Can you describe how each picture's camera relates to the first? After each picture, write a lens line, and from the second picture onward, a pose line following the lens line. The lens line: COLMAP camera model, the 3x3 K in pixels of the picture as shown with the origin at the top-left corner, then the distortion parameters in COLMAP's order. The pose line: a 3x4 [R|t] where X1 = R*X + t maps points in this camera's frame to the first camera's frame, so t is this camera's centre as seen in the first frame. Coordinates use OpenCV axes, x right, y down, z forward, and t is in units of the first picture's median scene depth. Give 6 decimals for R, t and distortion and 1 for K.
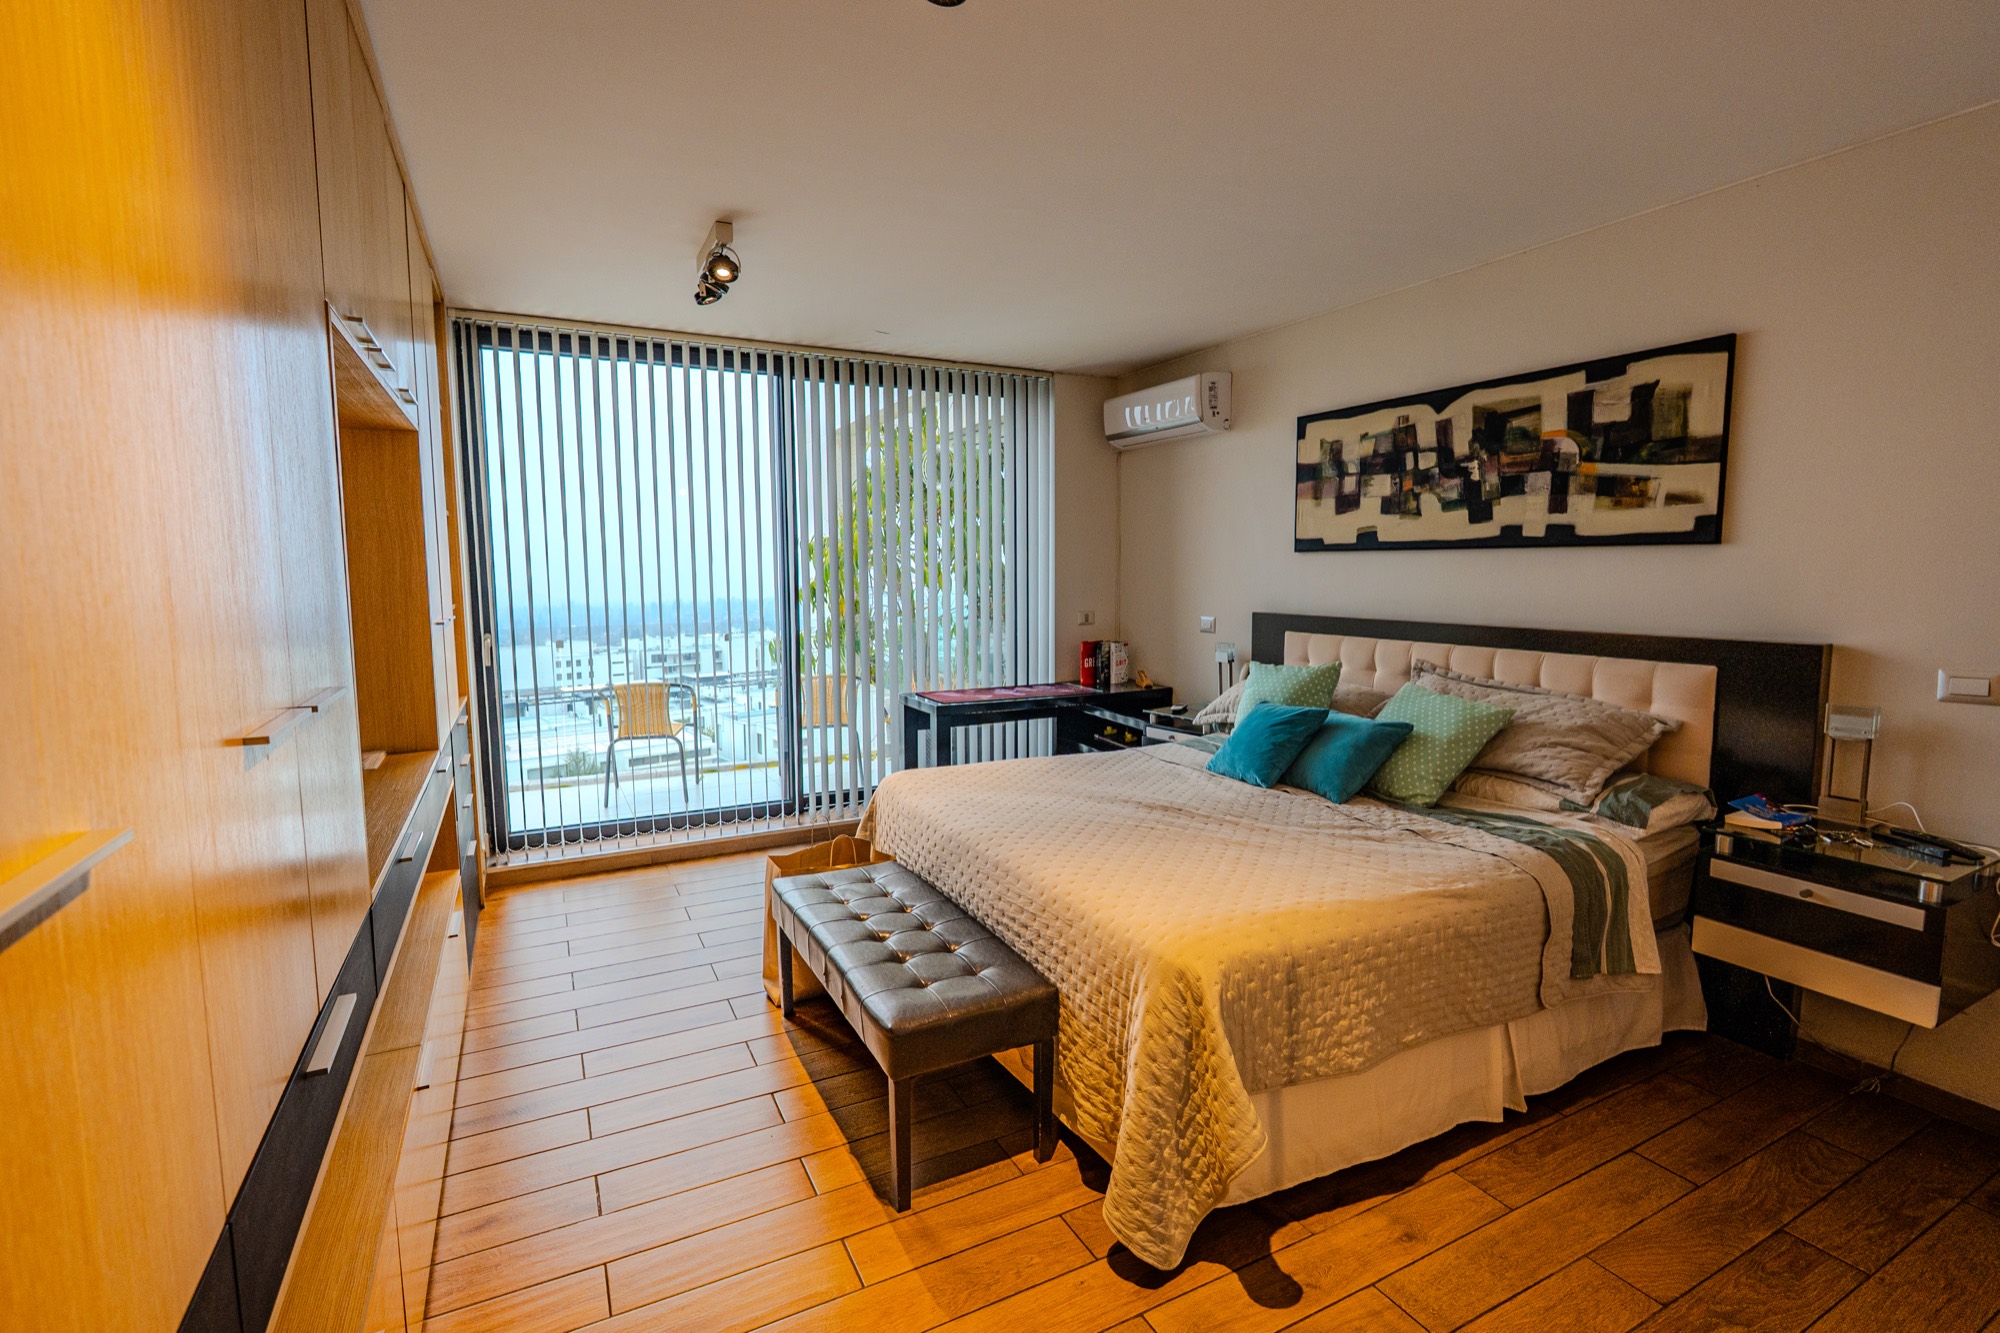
lens RADIAL K [[908.8, 0, 998.8], [0, 908.8, 660.7], [0, 0, 1]] dist [-0.014218, 0.003066]
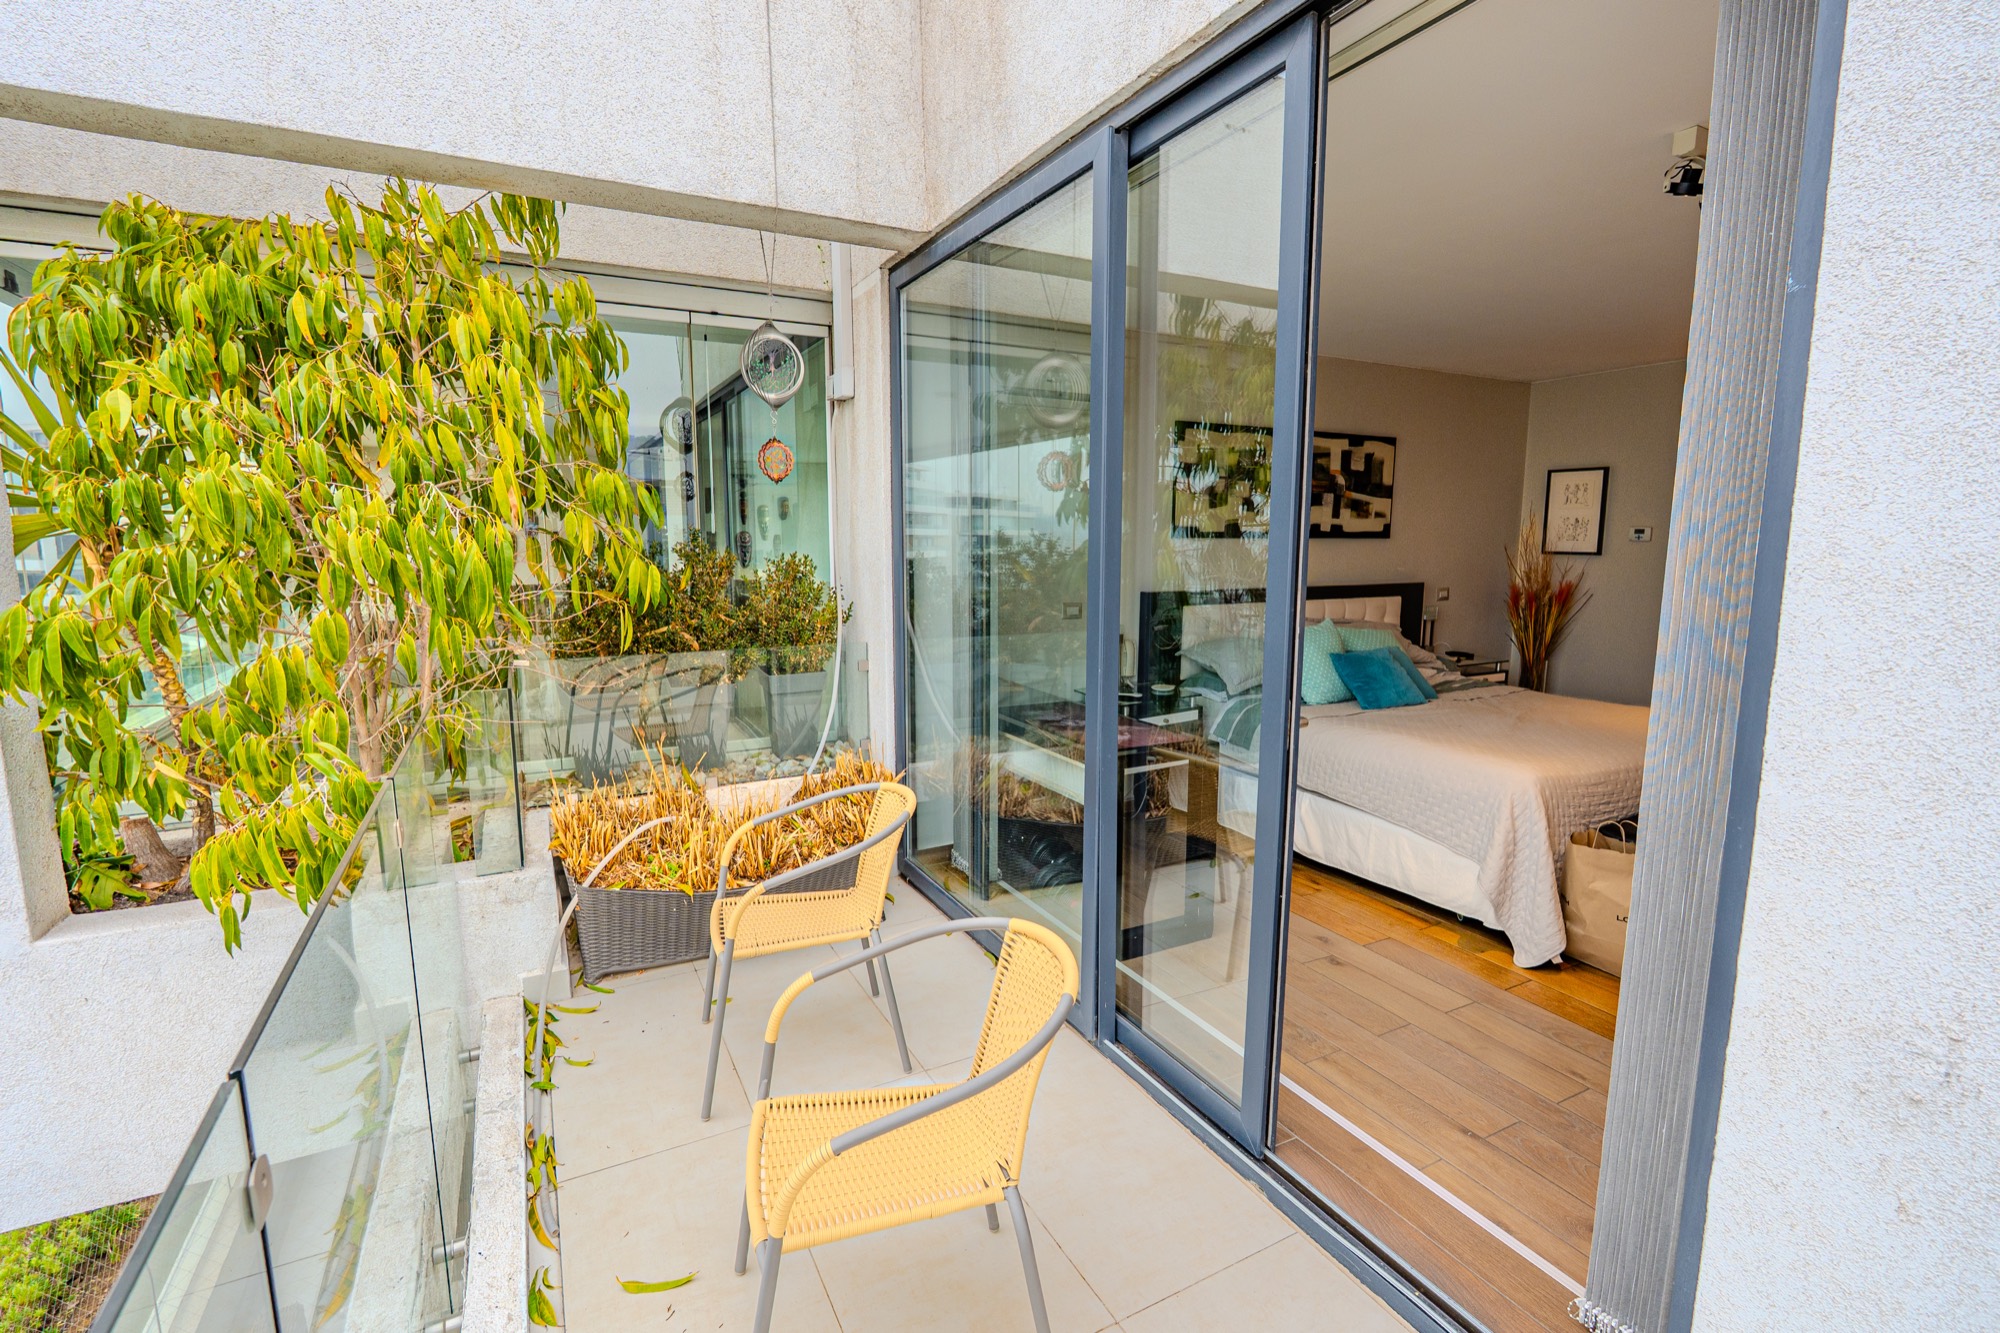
lens RADIAL K [[908.8, 0, 1002.7], [0, 908.8, 668.9], [0, 0, 1]] dist [-0.014218, 0.003066]
pose [[-0.009961, -0.135927, 0.990669, -1.507581], [0.104754, 0.985125, 0.136219, -0.243223], [-0.994448, 0.105133, 0.004426, 2.207146]]
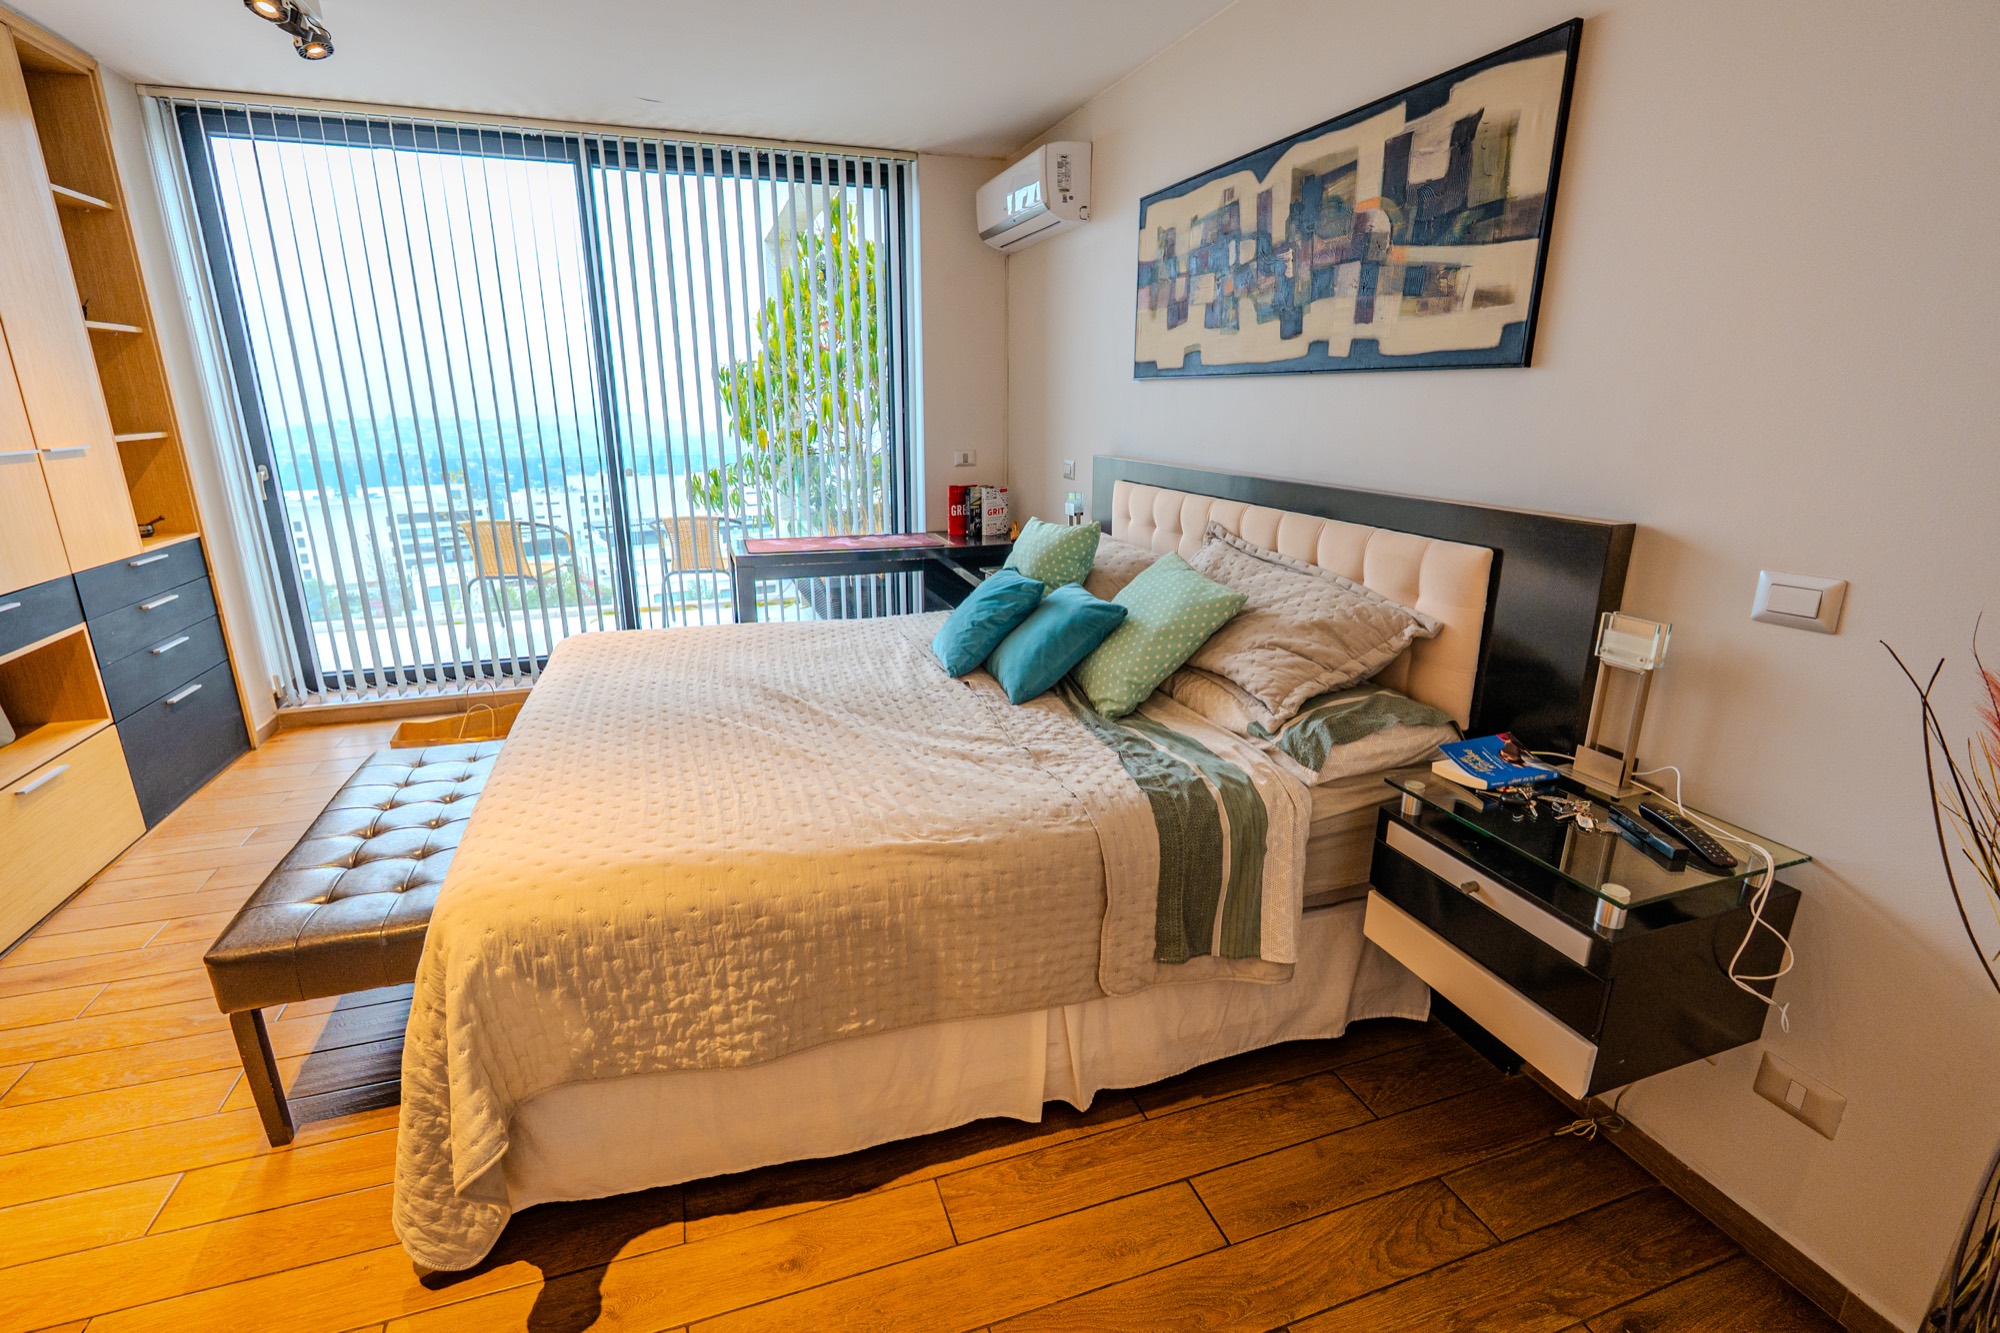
lens RADIAL K [[908.8, 0, 997.9], [0, 908.8, 667.2], [0, 0, 1]] dist [-0.014218, 0.003066]
pose [[0.989553, 0.050714, -0.134953, 0.589948], [-0.025235, 0.982565, 0.184201, -0.026472], [0.141941, -0.178872, 0.973580, 0.282441]]
